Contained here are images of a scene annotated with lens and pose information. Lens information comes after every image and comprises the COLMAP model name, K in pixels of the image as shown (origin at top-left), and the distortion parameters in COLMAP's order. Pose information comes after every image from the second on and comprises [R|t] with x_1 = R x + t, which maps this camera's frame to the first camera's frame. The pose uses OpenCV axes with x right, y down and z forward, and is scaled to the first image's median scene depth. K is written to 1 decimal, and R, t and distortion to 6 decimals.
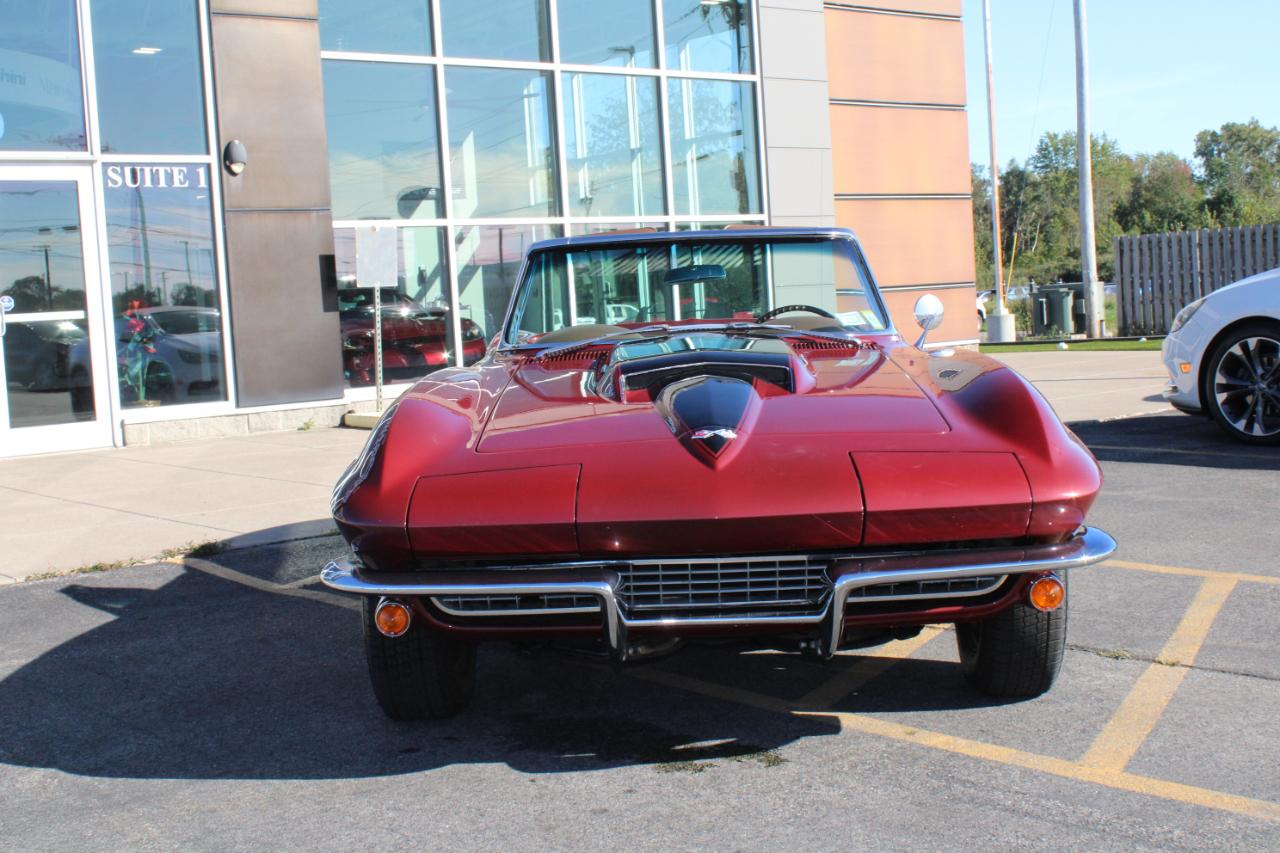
lens RADIAL K [[1683.7, 0, 644.4], [0, 1683.7, 427.2], [0, 0, 1]] dist [-0.081834, 0.148533]
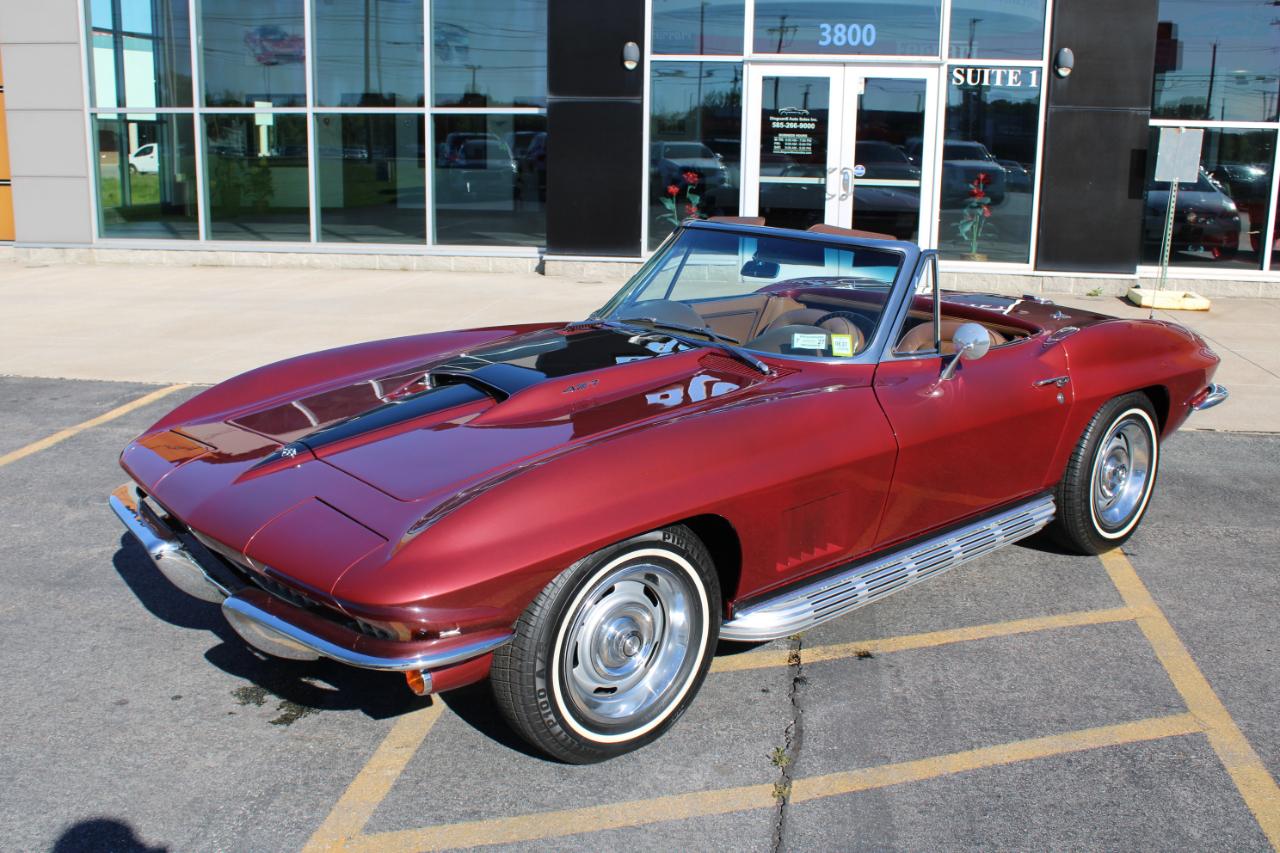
lens RADIAL K [[1262.6, 0, 639.4], [0, 1262.6, 422.5], [0, 0, 1]] dist [-0.136427, 0.143565]
pose [[0.670805, 0.227361, -0.705923, 0.245408], [-0.107807, 0.971632, 0.210496, -0.067536], [0.733756, -0.065098, 0.676287, 0.171153]]
